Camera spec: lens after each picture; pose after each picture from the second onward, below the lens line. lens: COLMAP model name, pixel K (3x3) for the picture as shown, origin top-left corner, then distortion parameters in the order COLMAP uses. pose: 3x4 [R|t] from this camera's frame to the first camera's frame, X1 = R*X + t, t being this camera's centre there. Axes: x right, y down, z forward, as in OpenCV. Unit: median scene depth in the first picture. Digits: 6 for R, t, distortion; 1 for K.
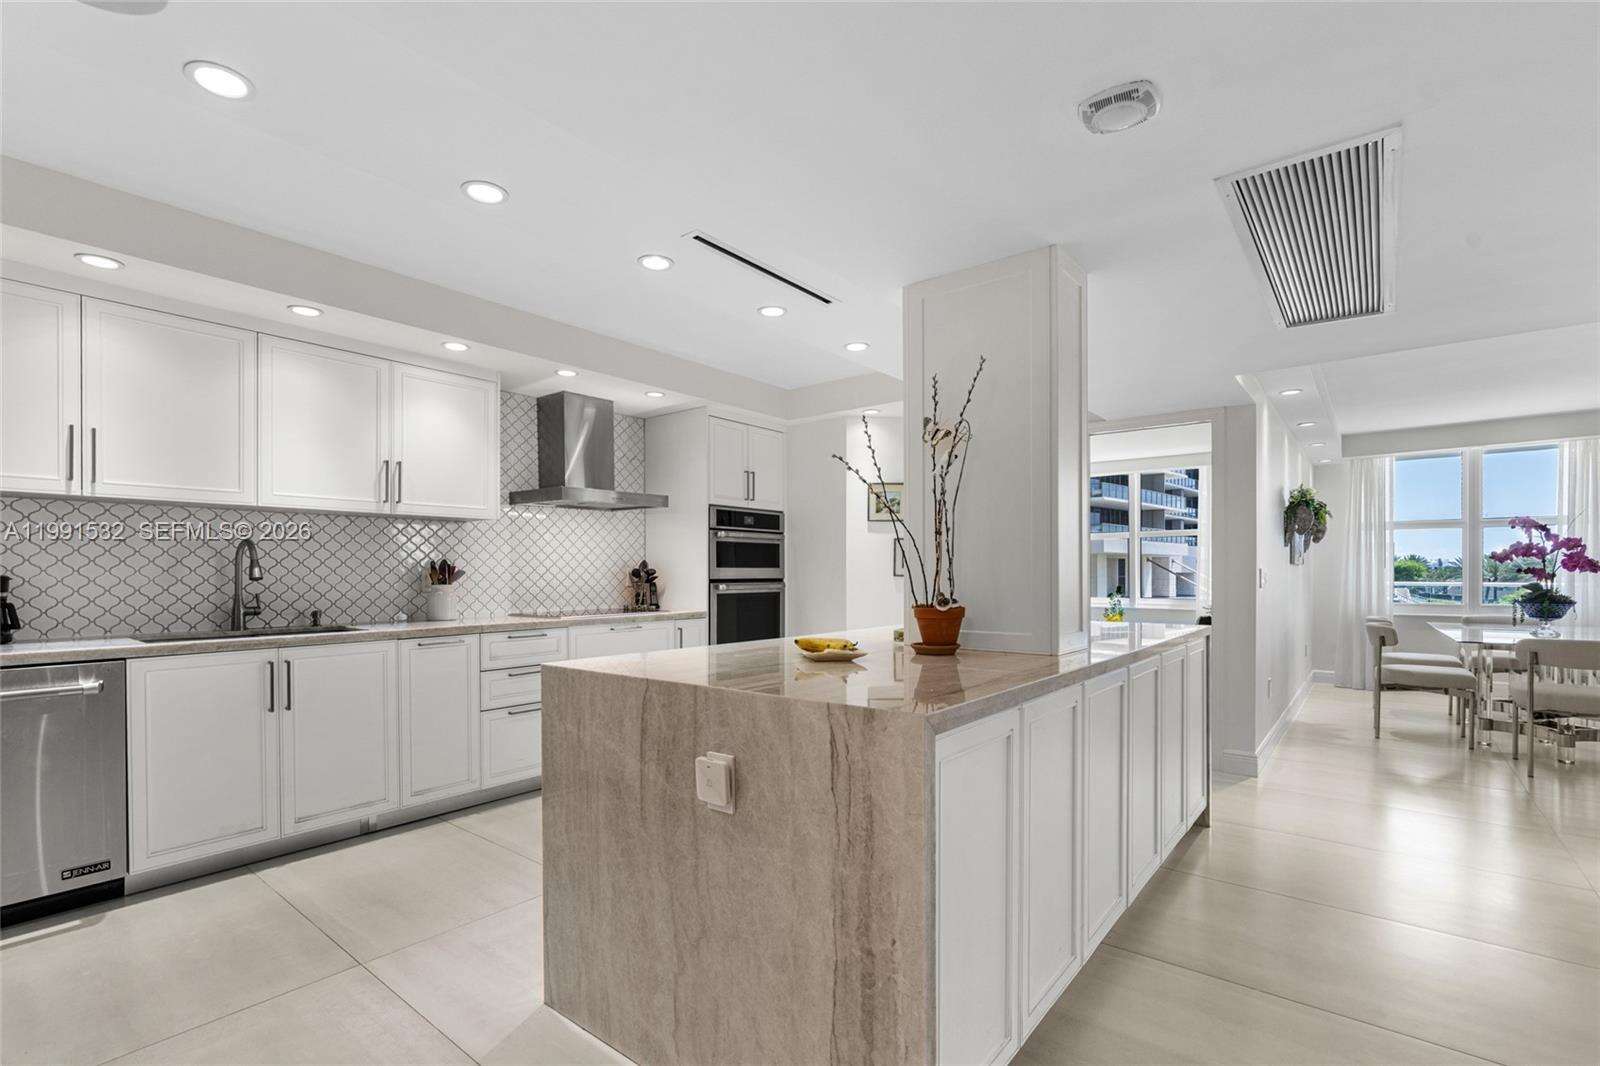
lens RADIAL K [[730.2, 0, 798.2], [0, 730.2, 572.6], [0, 0, 1]] dist [0.002384, 0.001506]
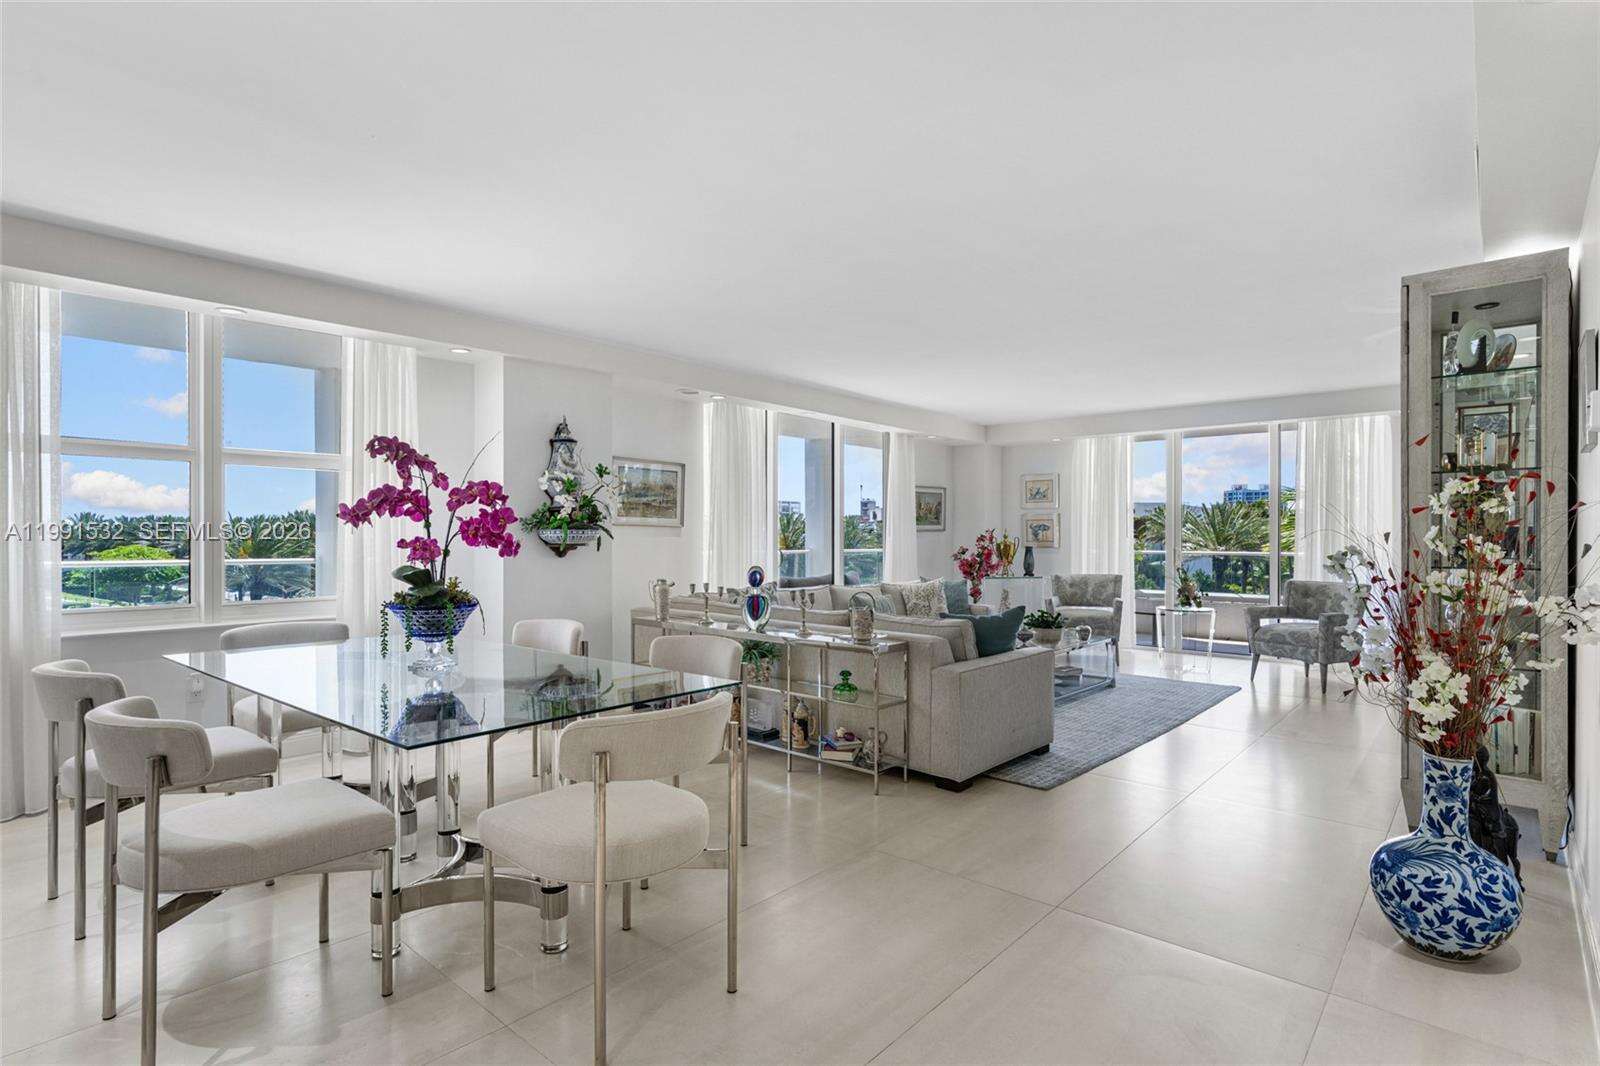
lens RADIAL K [[796.1, 0, 800.0], [0, 796.1, 533.0], [0, 0, 1]] dist [-0.001106, -0.000195]
pose [[0.046695, 0.009140, 0.998867, 0.541077], [0.002291, 0.999955, -0.009257, -0.005911], [-0.998907, 0.002721, 0.046672, 0.820443]]
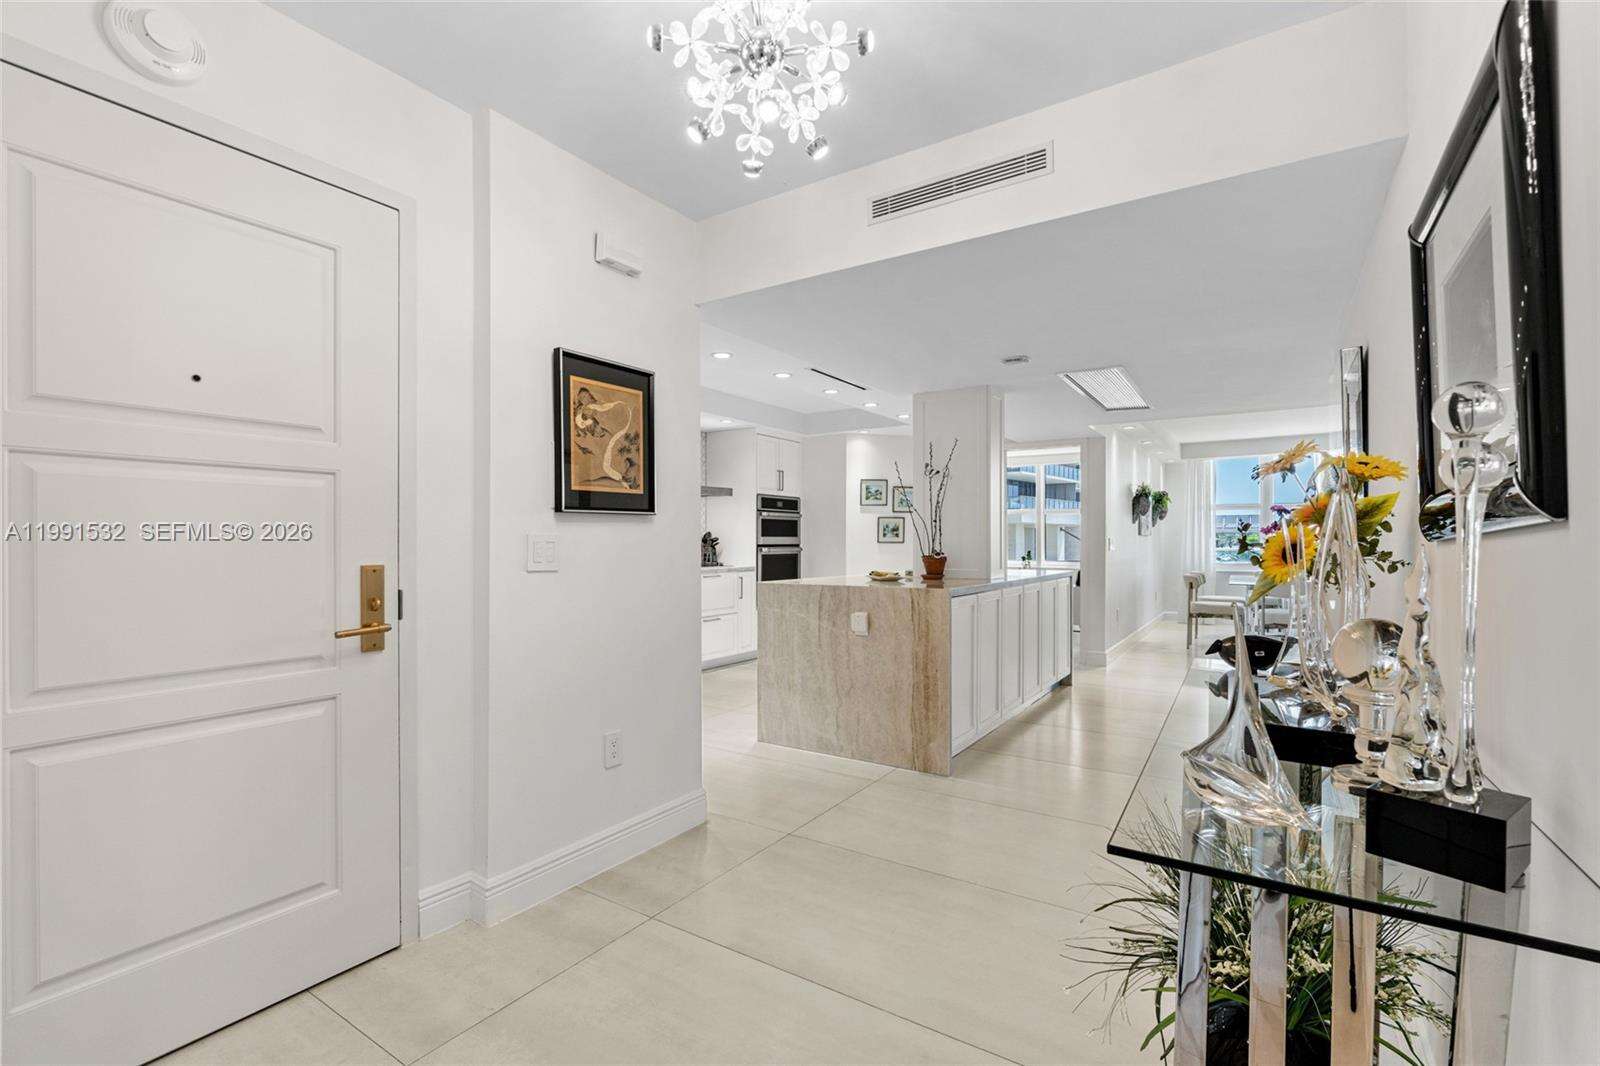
lens RADIAL K [[714.5, 0, 800.0], [0, 714.5, 533.0], [0, 0, 1]] dist [-0.001051, 0.003902]
pose [[0.995467, 0.003175, 0.095052, -0.190686], [-0.002149, 0.999938, -0.010894, 0.001470], [-0.095081, 0.010641, 0.995413, -0.491810]]
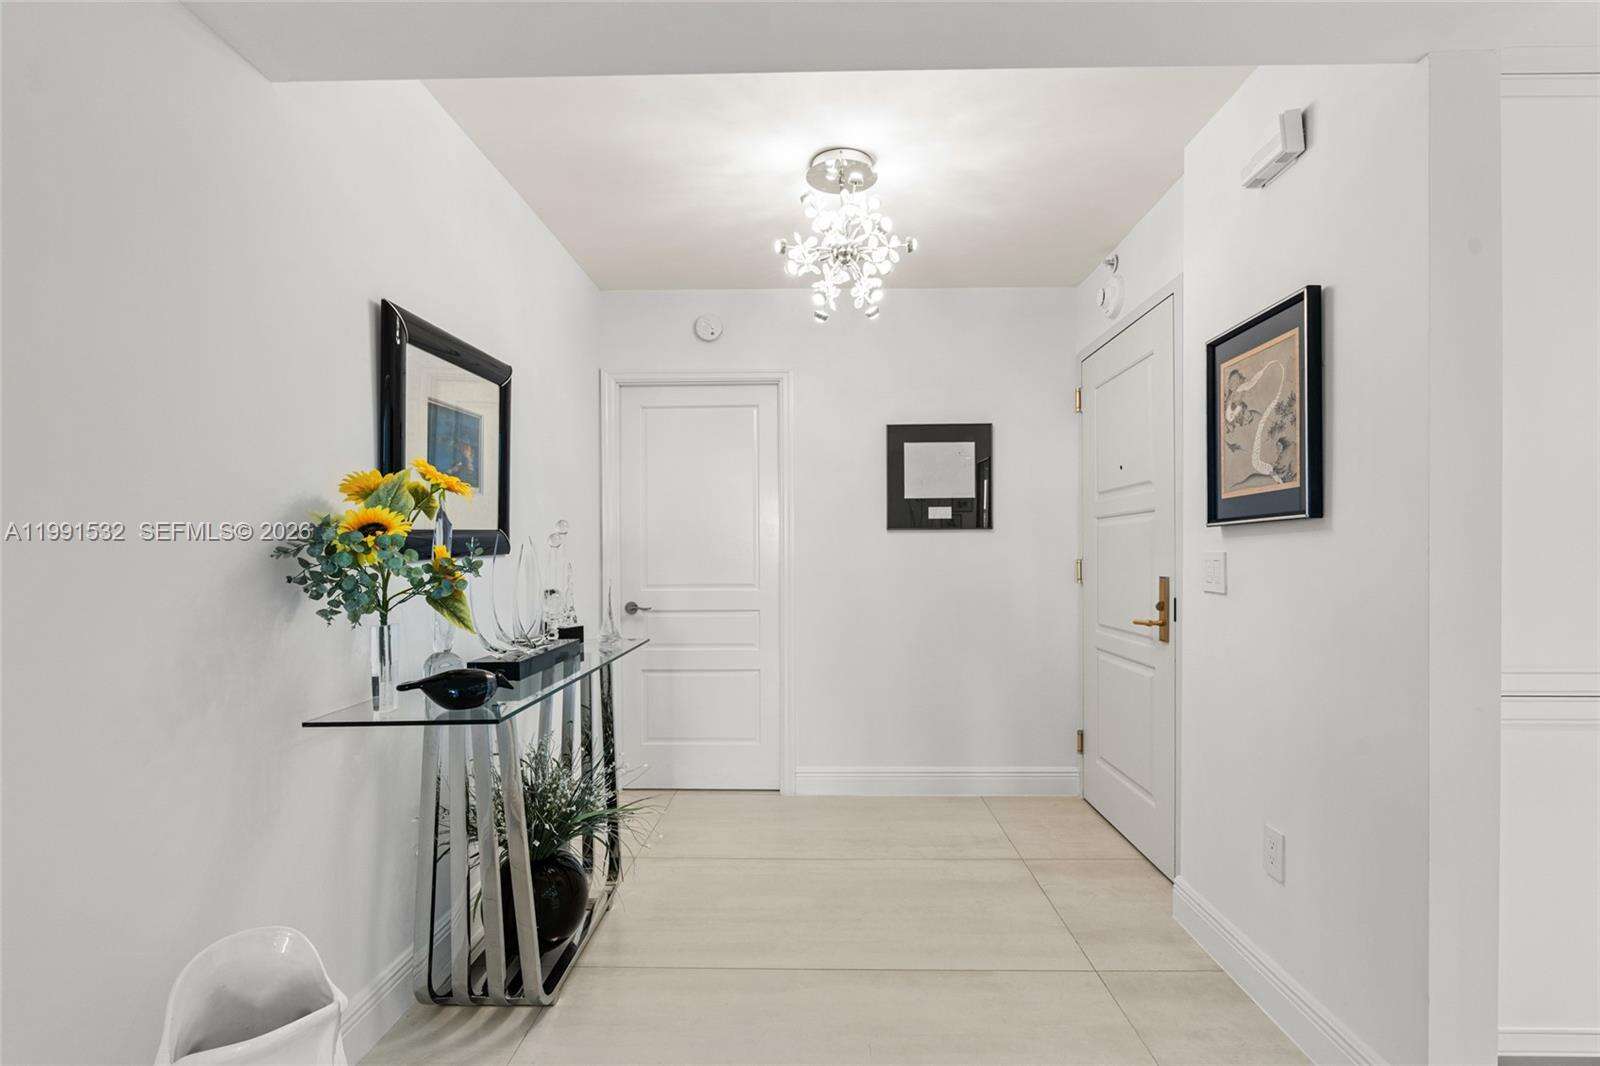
lens RADIAL K [[726.4, 0, 803.8], [0, 726.4, 553.1], [0, 0, 1]] dist [-0.000646, 0.000011]
pose [[-0.787387, 0.004445, -0.616443, 0.192899], [0.003169, 0.999990, 0.003163, -0.004140], [0.616450, 0.000537, -0.787394, 0.274295]]
